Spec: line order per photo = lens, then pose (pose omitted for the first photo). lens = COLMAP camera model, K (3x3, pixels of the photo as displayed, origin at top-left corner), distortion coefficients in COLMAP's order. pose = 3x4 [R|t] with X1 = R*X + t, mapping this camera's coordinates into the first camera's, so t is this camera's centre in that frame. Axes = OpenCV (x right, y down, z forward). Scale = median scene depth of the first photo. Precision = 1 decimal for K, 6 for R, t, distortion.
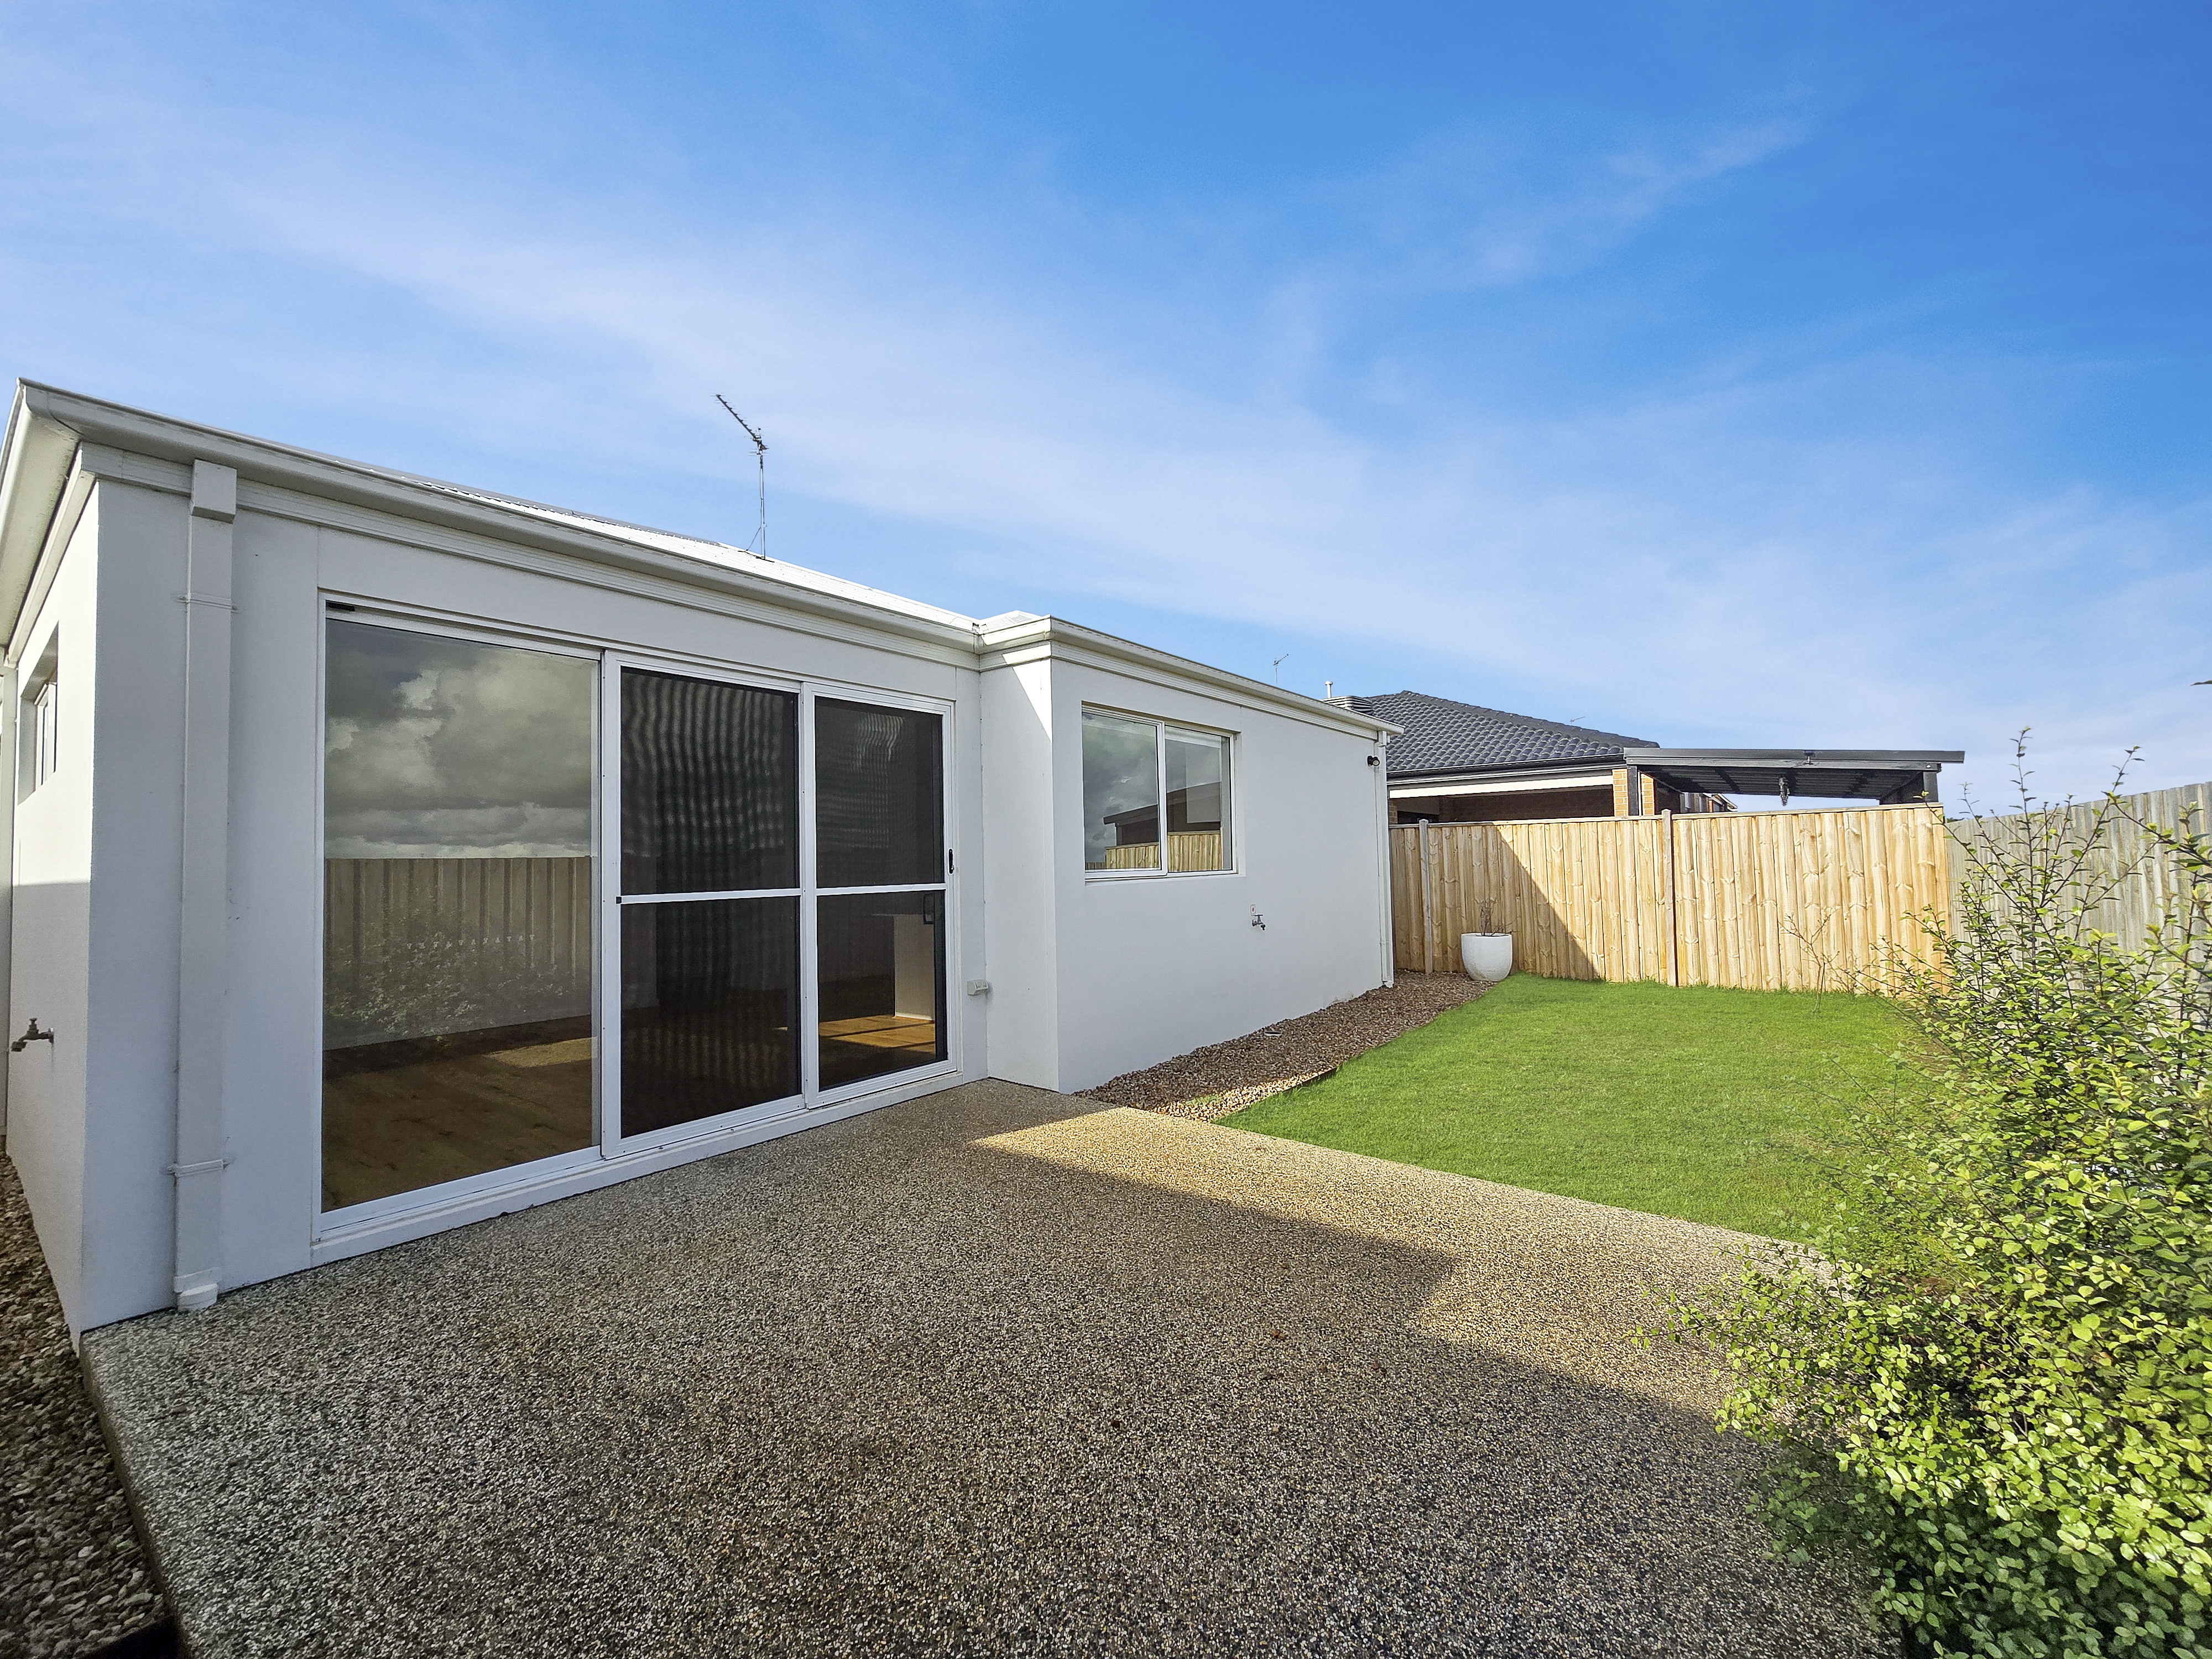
lens RADIAL K [[925.1, 0, 1124.3], [0, 925.1, 822.6], [0, 0, 1]] dist [-0.010602, 0.000374]
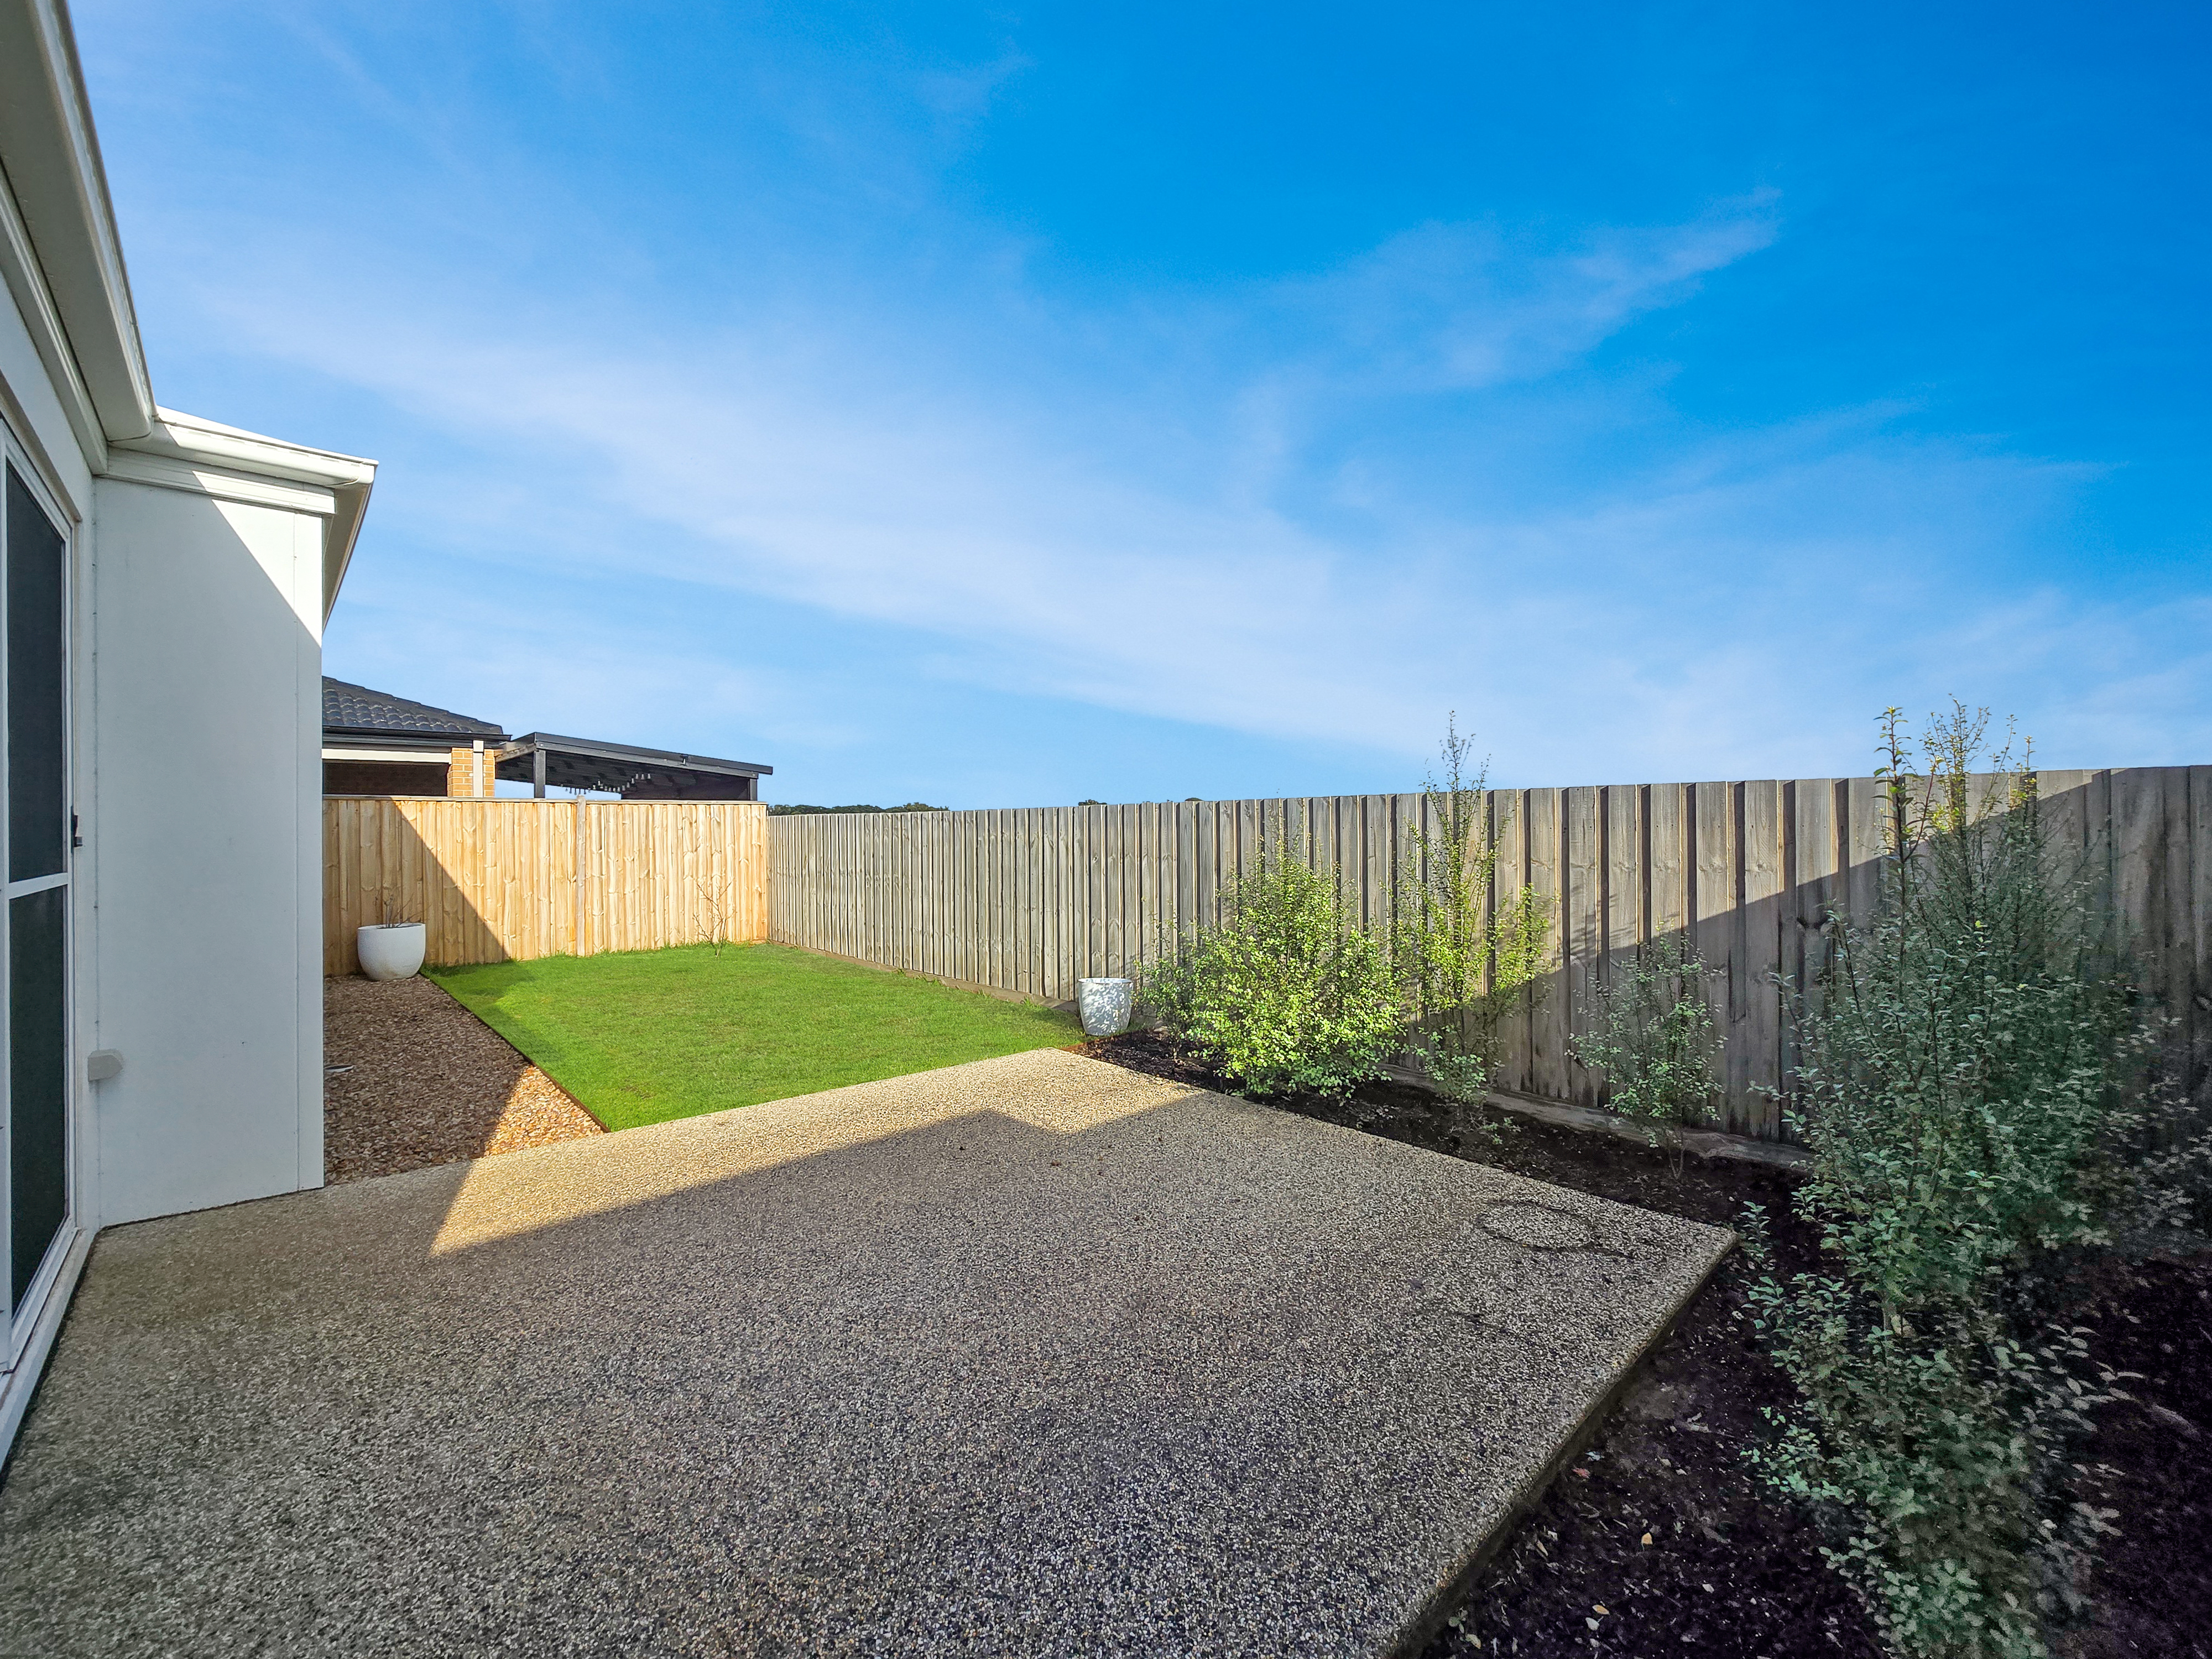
lens RADIAL K [[925.1, 0, 1104.4], [0, 925.1, 825.3], [0, 0, 1]] dist [-0.010602, 0.000374]
pose [[0.154215, 0.021530, 0.987803, -0.401536], [-0.037994, 0.999152, -0.015846, 0.016696], [-0.987307, -0.035087, 0.154902, 0.232706]]
